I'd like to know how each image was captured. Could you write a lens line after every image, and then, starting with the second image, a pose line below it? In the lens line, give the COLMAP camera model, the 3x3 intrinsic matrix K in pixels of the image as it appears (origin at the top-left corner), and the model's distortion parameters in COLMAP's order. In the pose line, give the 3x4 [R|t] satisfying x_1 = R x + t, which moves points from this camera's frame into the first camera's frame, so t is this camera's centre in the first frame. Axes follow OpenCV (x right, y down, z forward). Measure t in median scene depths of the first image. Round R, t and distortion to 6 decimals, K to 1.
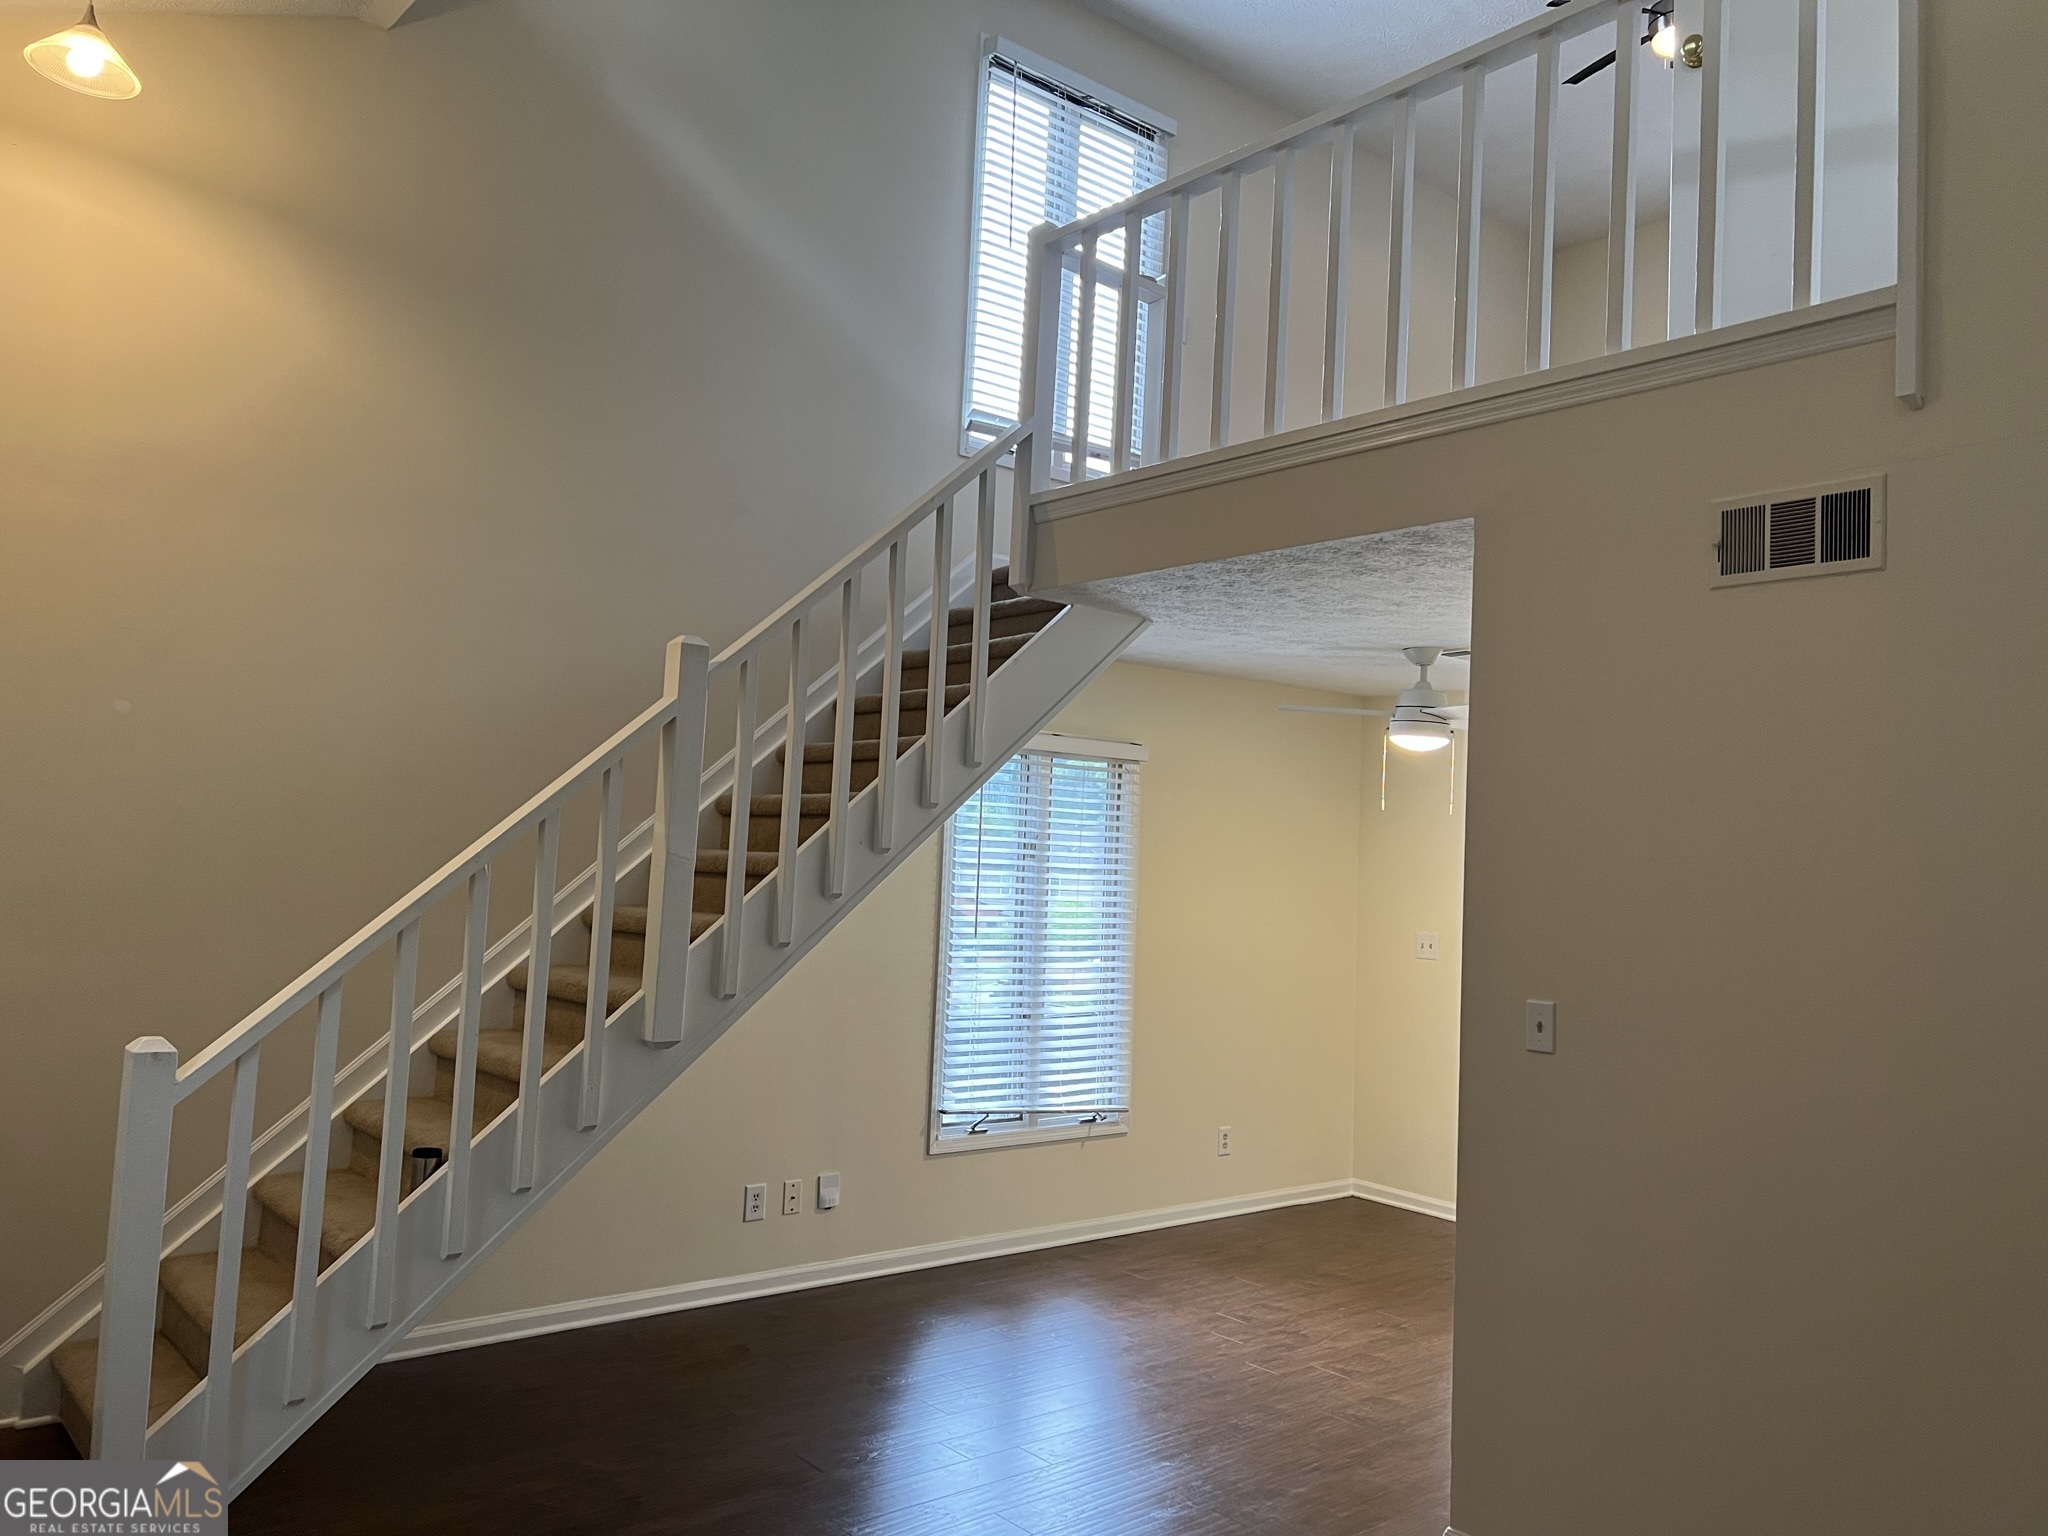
lens RADIAL K [[1549.5, 0, 1023.0], [0, 1549.5, 749.6], [0, 0, 1]] dist [0.060078, -0.058958]
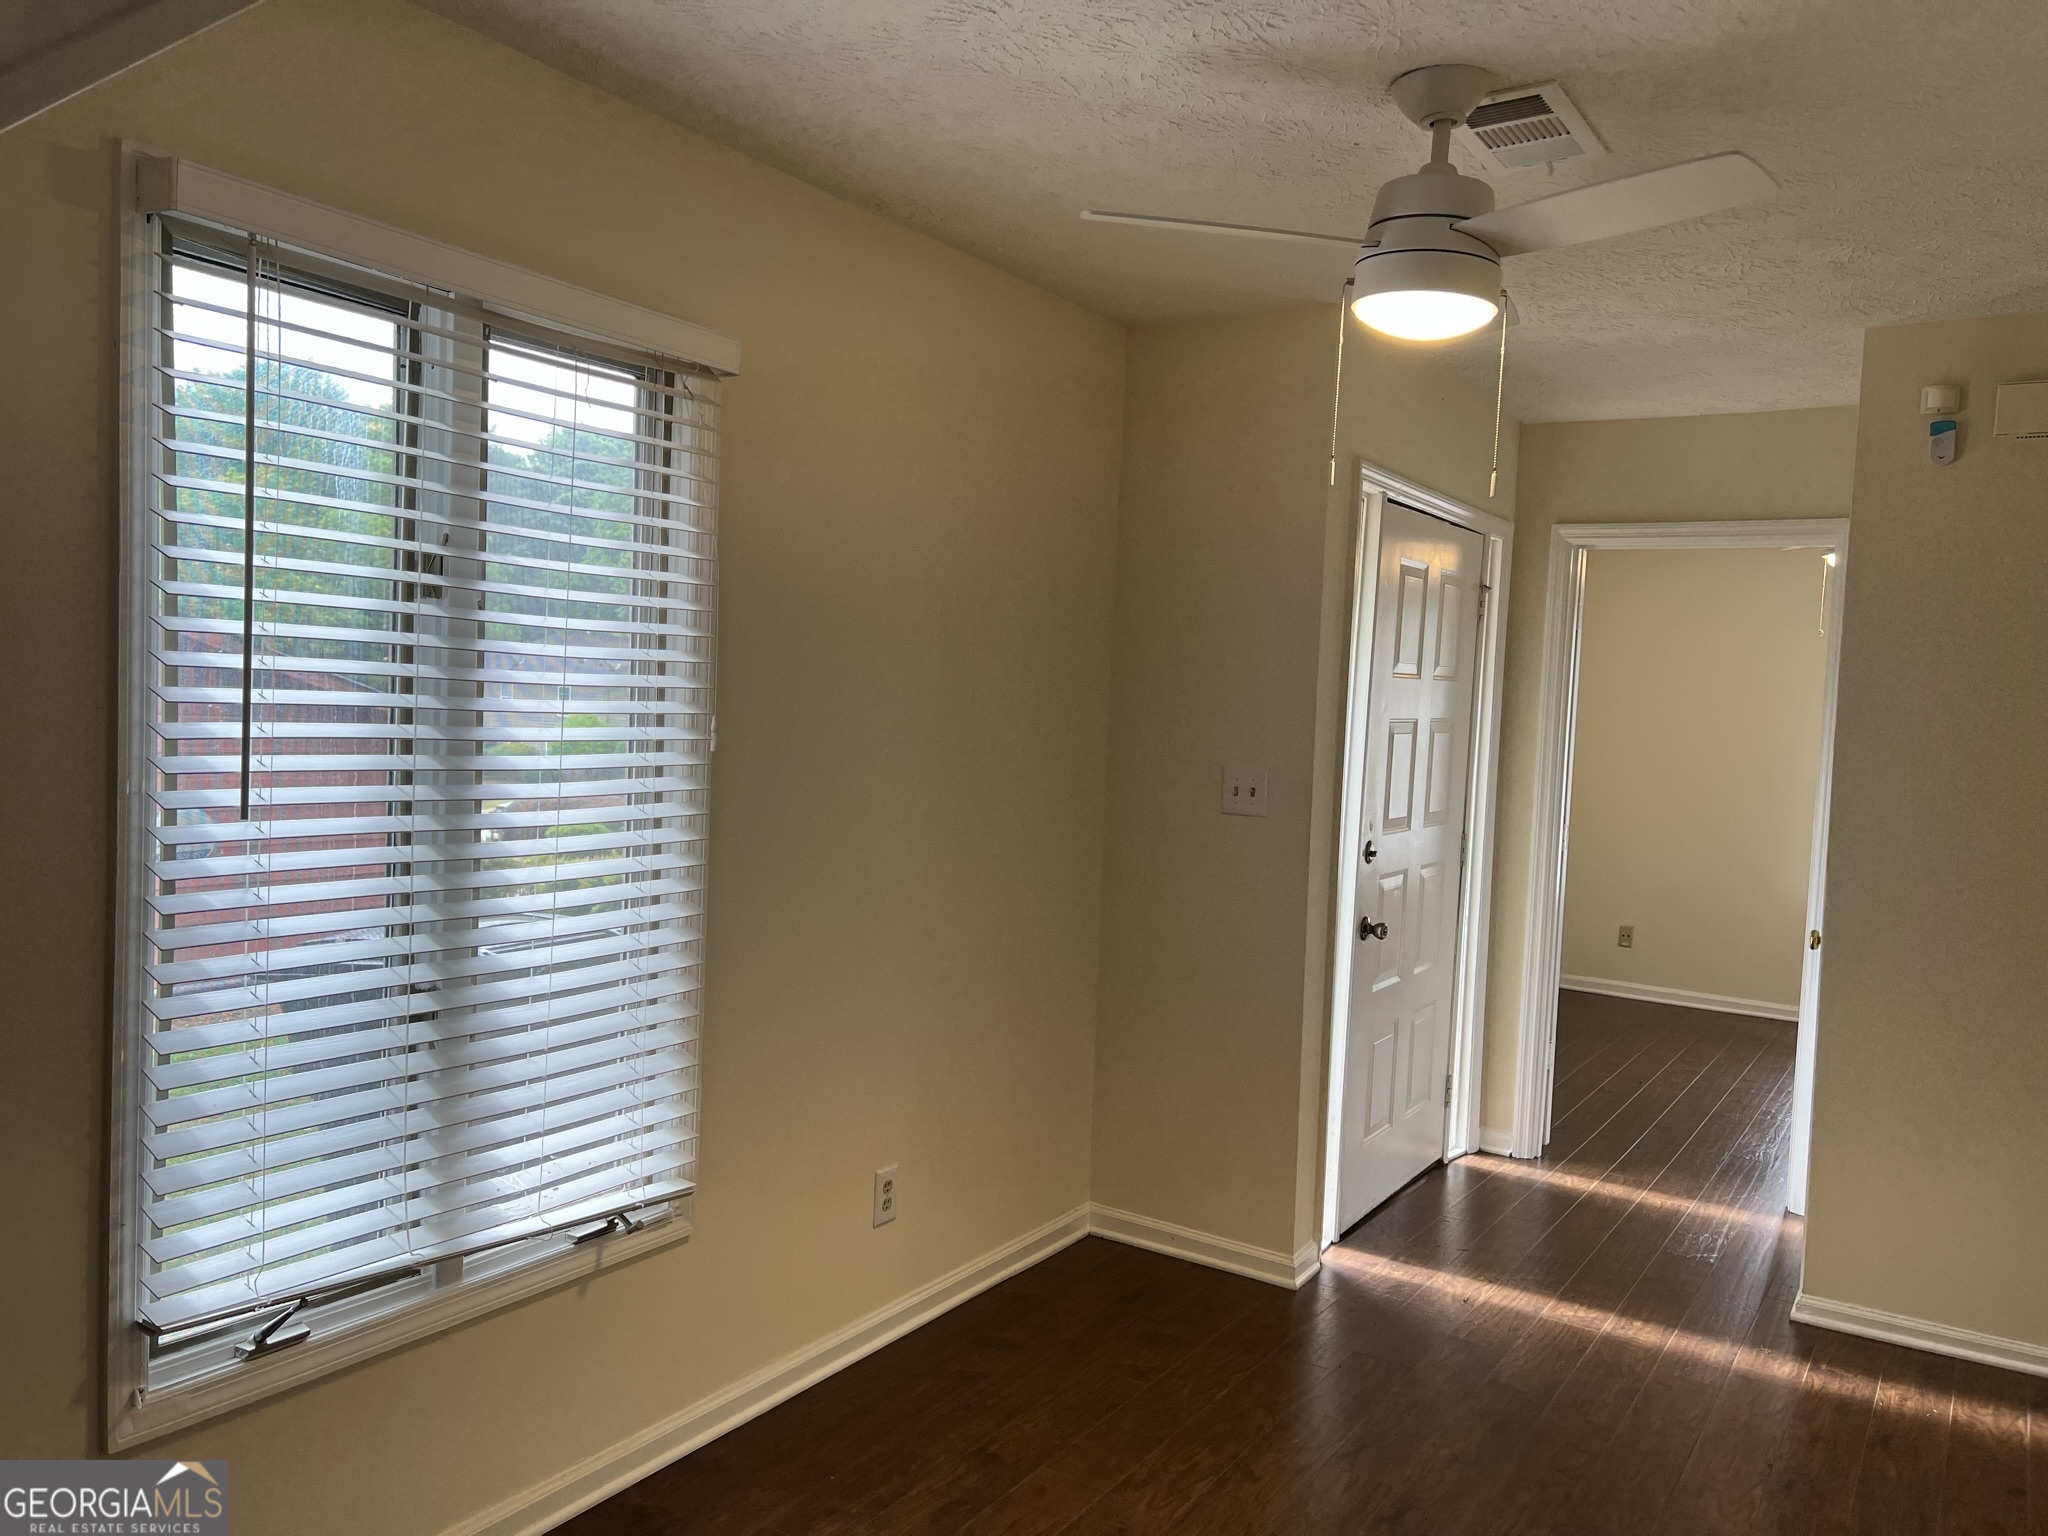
lens RADIAL K [[1543.2, 0, 1017.5], [0, 1543.2, 772.8], [0, 0, 1]] dist [0.045508, -0.066029]
pose [[0.954354, -0.014734, 0.298314, 0.031277], [-0.025249, 0.991227, 0.129733, 0.067099], [-0.297608, -0.131343, 0.945610, 0.667953]]
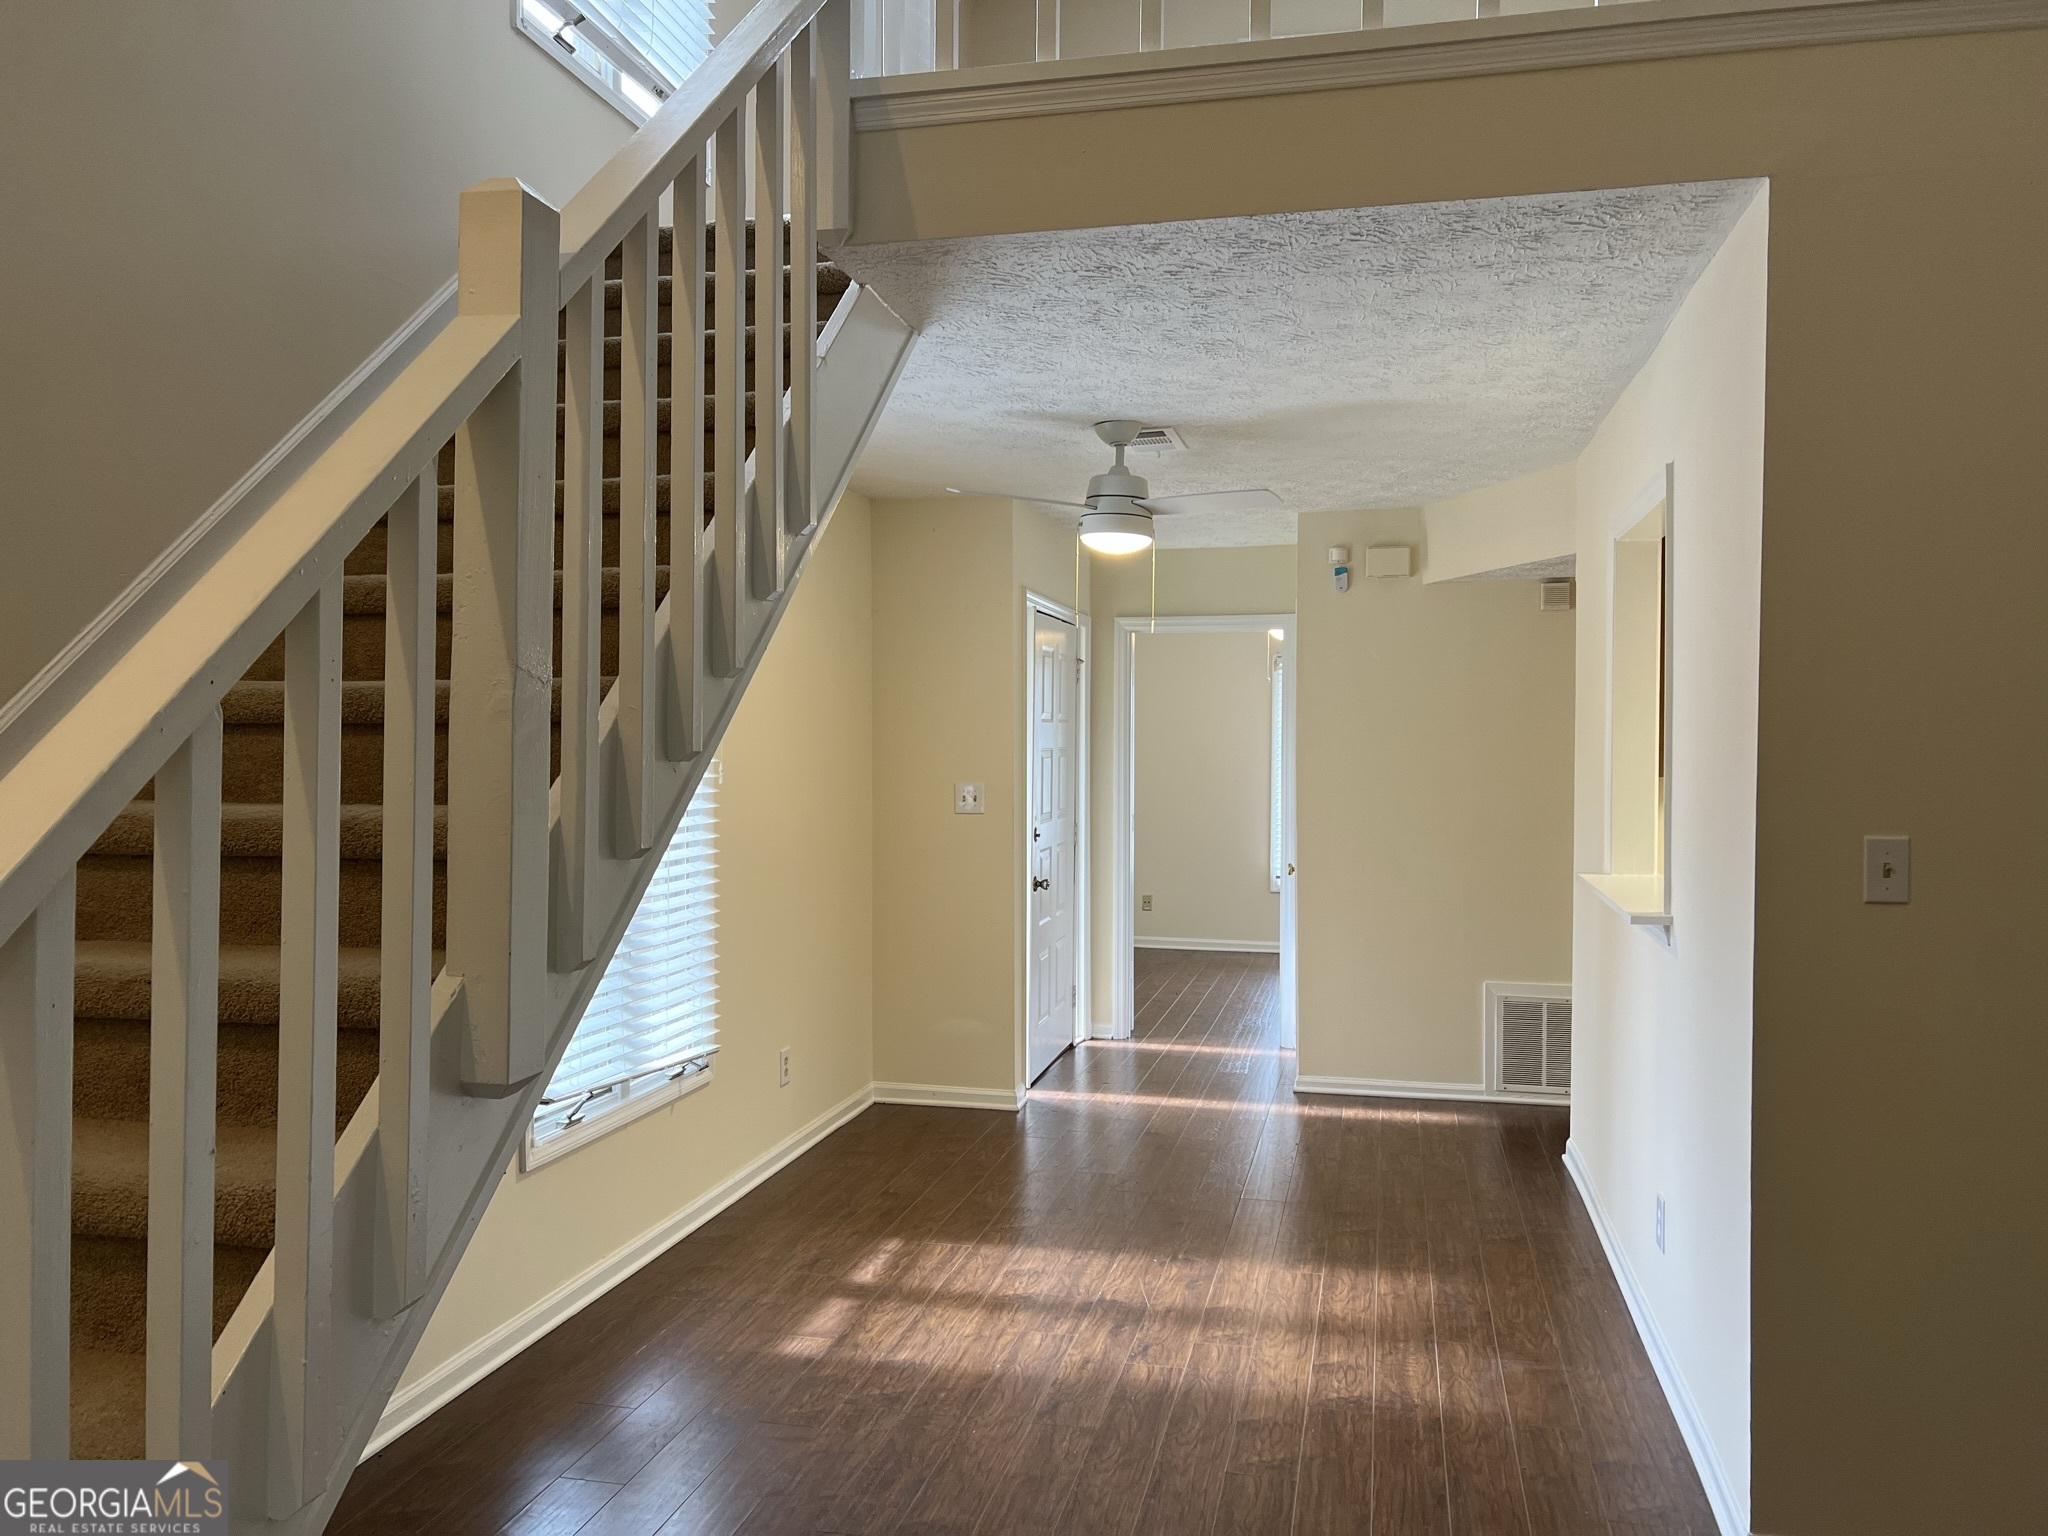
lens RADIAL K [[1538.4, 0, 1042.5], [0, 1538.4, 761.6], [0, 0, 1]] dist [0.019380, -0.002902]
pose [[0.791141, -0.045975, 0.609904, -0.278757], [-0.012144, 0.995794, 0.090816, 0.038465], [-0.611514, -0.079256, 0.787255, 0.413642]]
